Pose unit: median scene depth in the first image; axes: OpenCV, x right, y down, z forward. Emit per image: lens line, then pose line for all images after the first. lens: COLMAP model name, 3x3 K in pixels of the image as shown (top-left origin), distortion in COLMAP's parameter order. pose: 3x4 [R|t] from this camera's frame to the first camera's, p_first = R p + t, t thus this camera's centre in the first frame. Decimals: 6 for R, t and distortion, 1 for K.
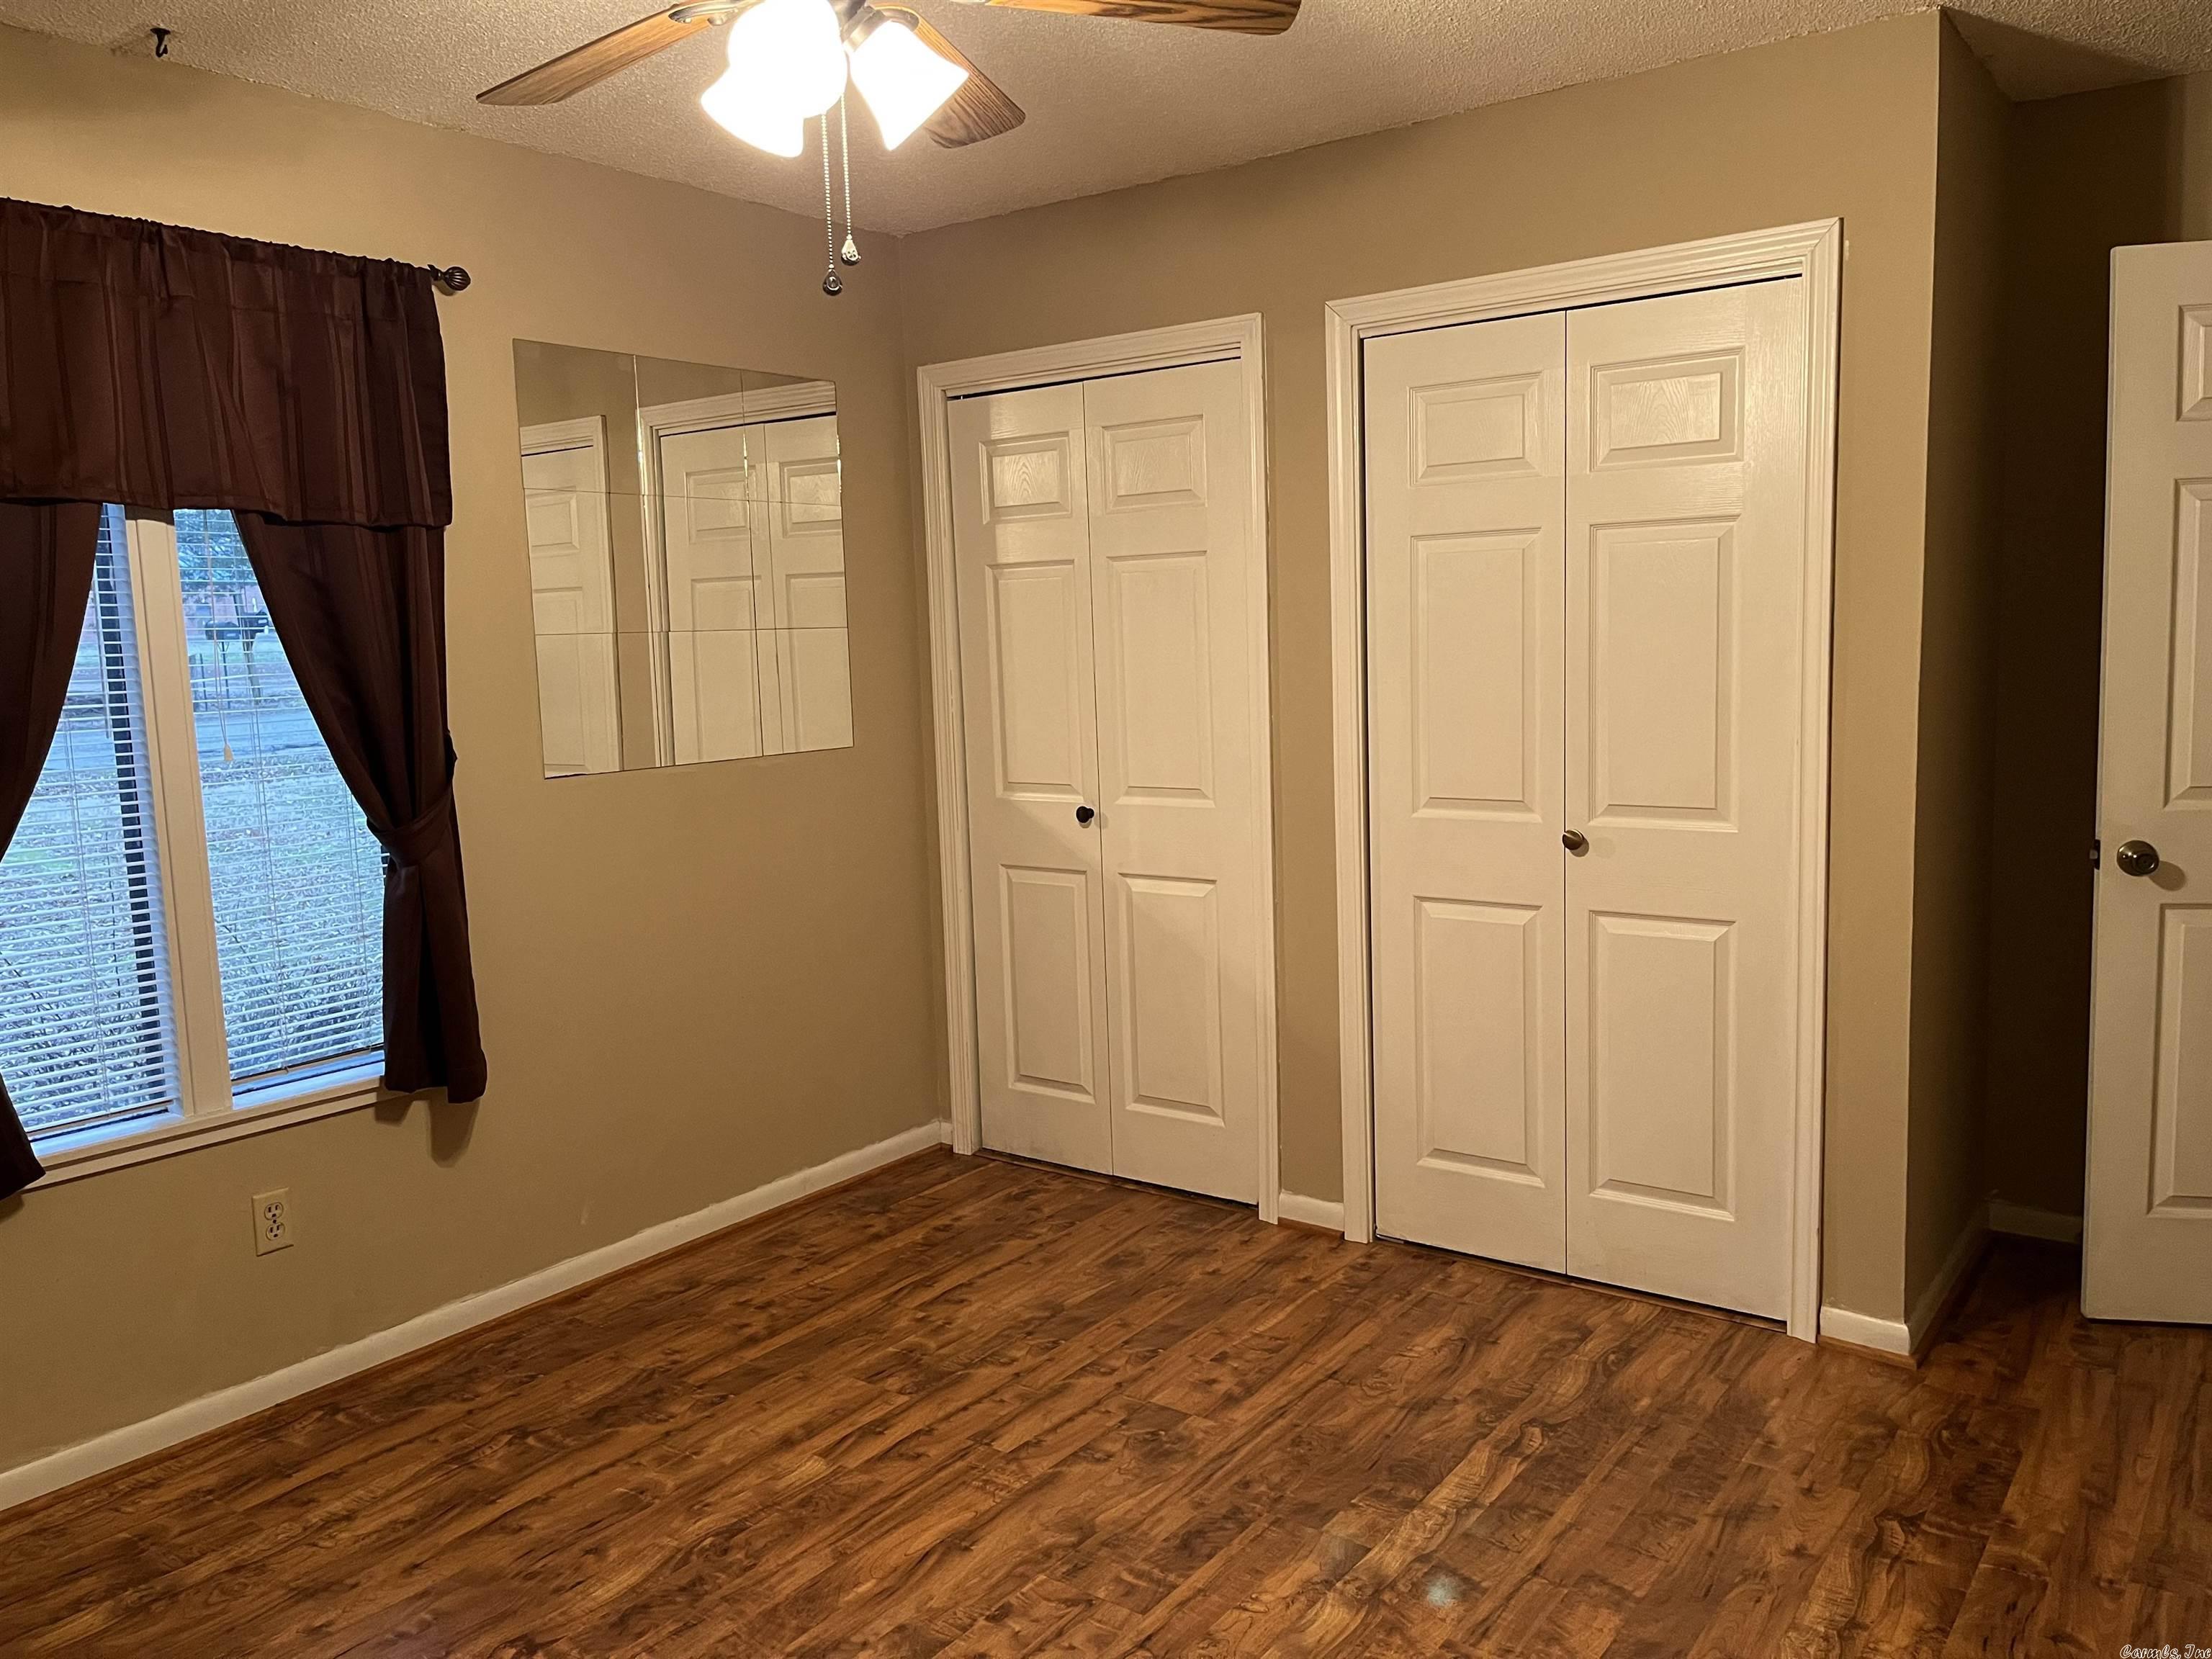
lens RADIAL K [[1670.5, 0, 1111.7], [0, 1670.5, 832.5], [0, 0, 1]] dist [0.072674, -0.099782]
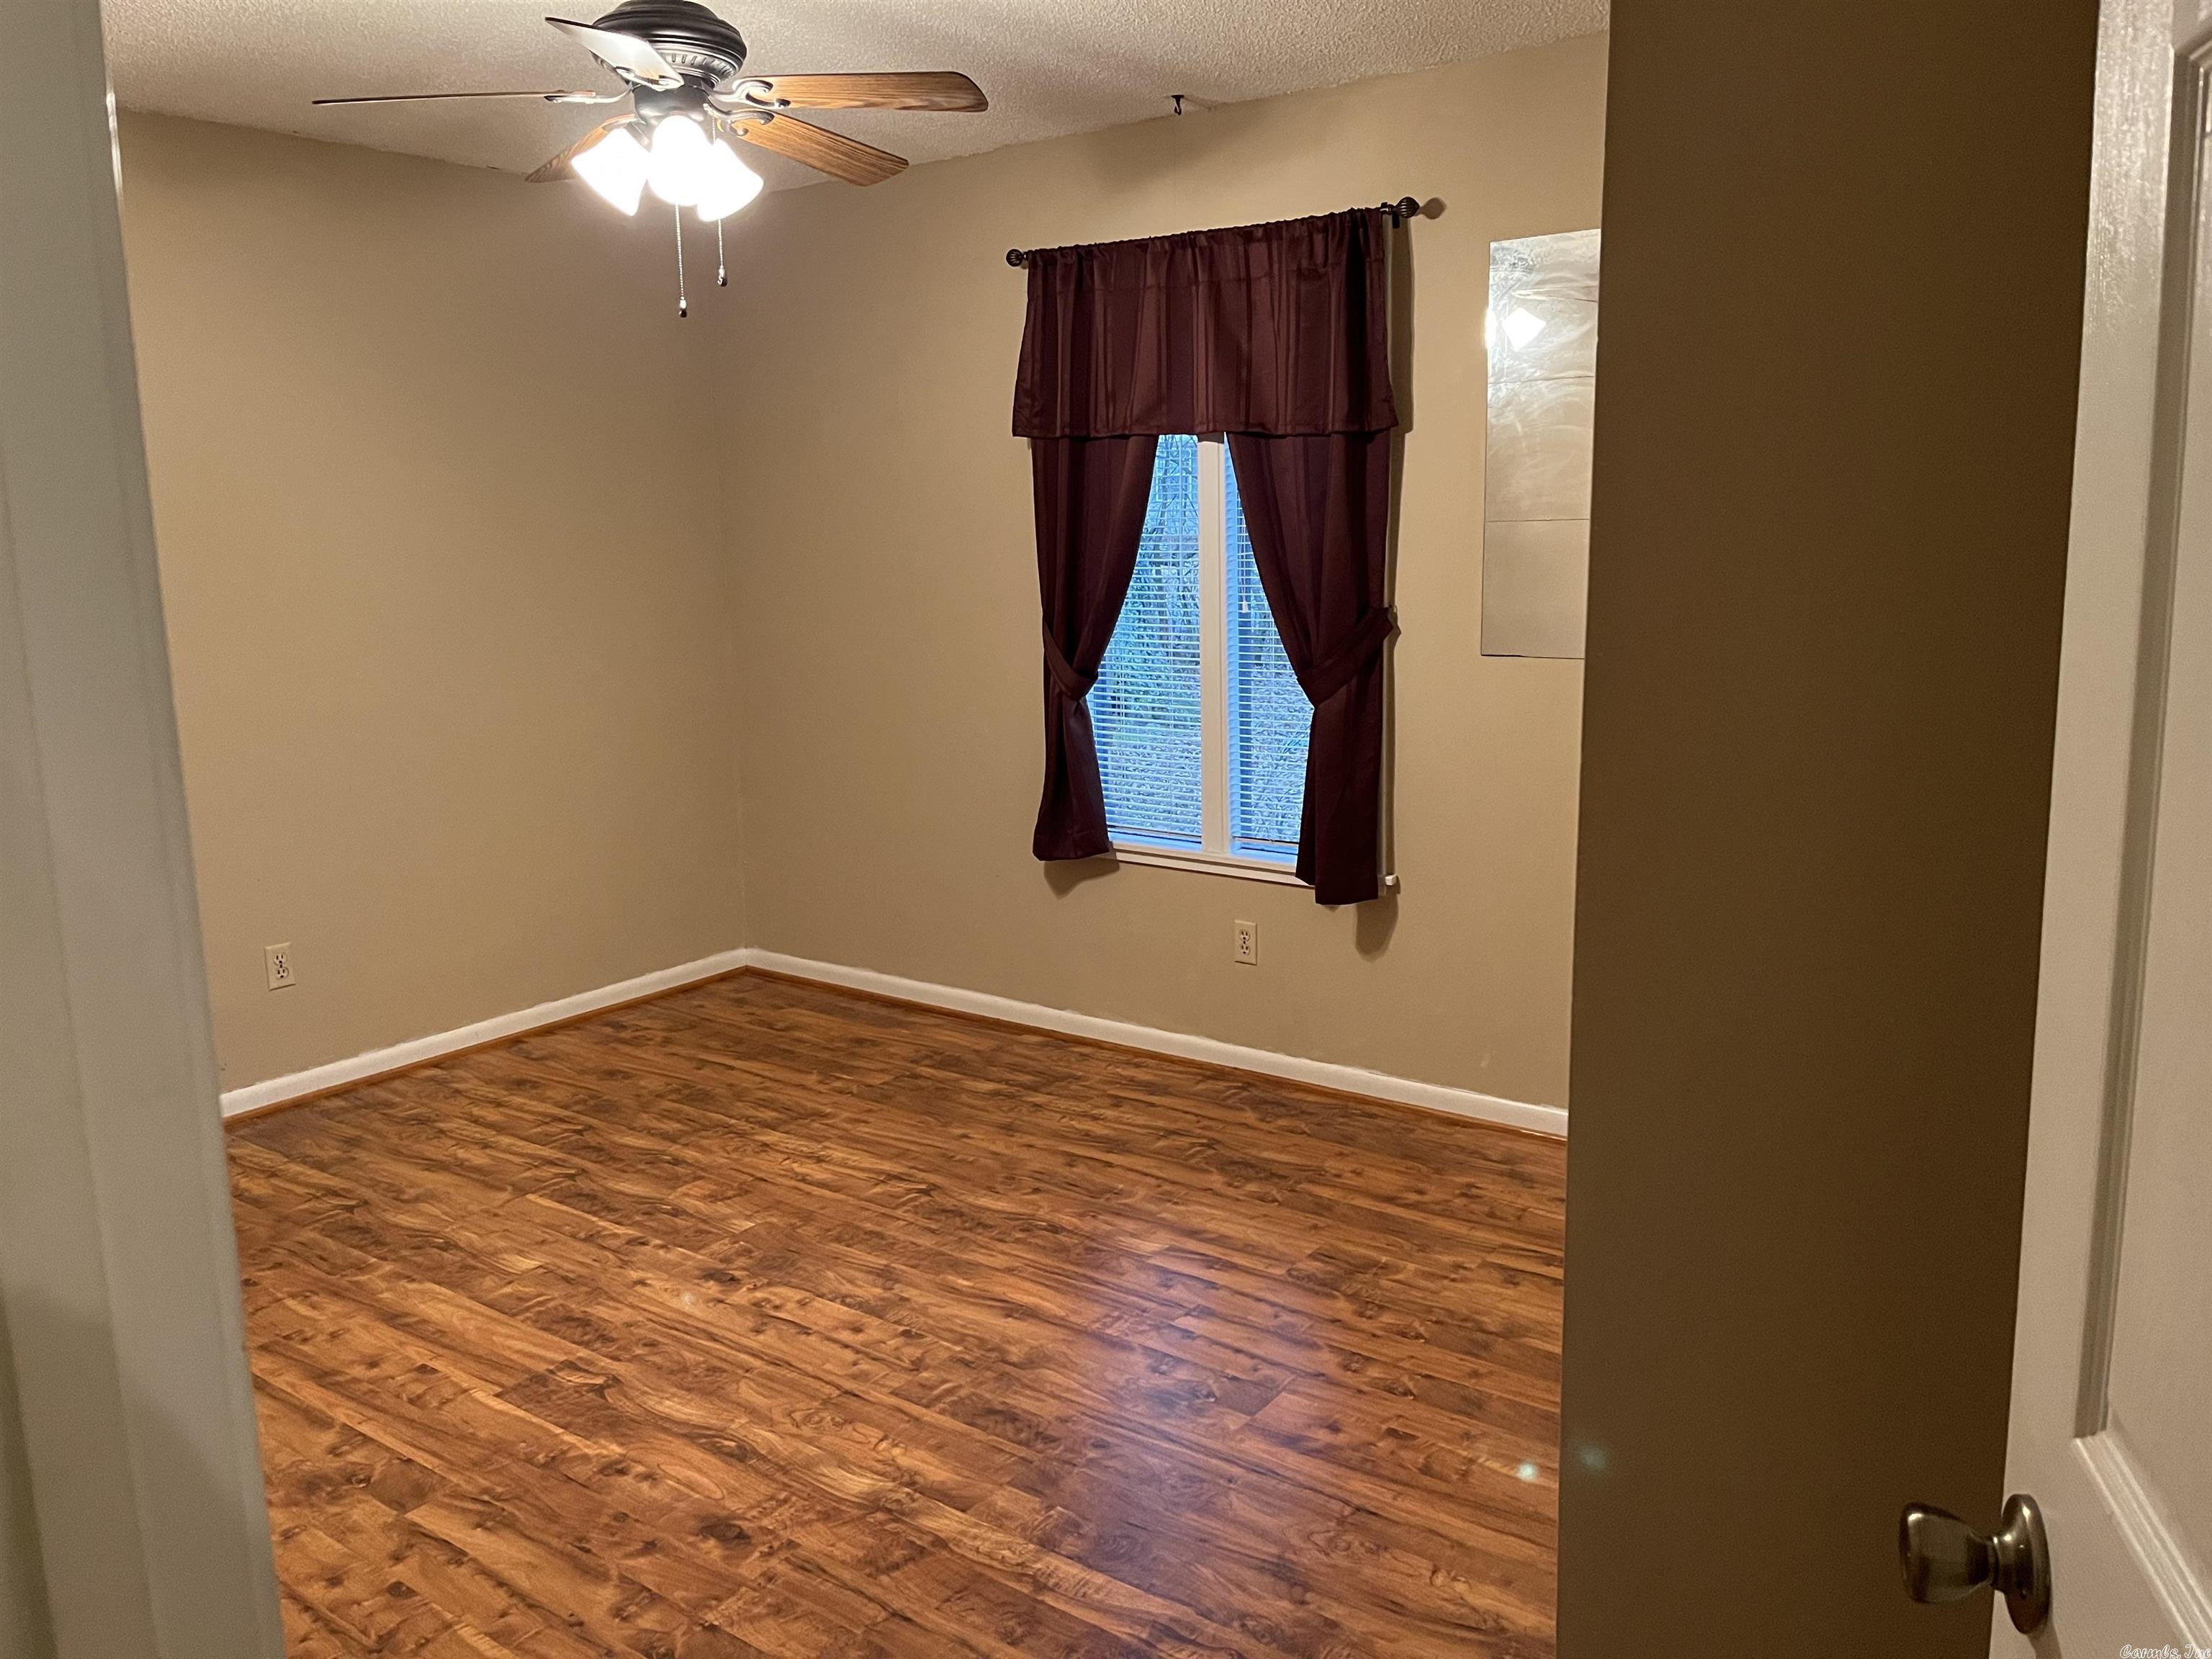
lens RADIAL K [[1670.5, 0, 1117.4], [0, 1670.5, 825.6], [0, 0, 1]] dist [0.072674, -0.099782]
pose [[0.012603, 0.208278, -0.977988, 0.884236], [-0.108370, 0.972590, 0.205732, -0.146140], [0.994031, 0.103391, 0.034829, 0.877275]]
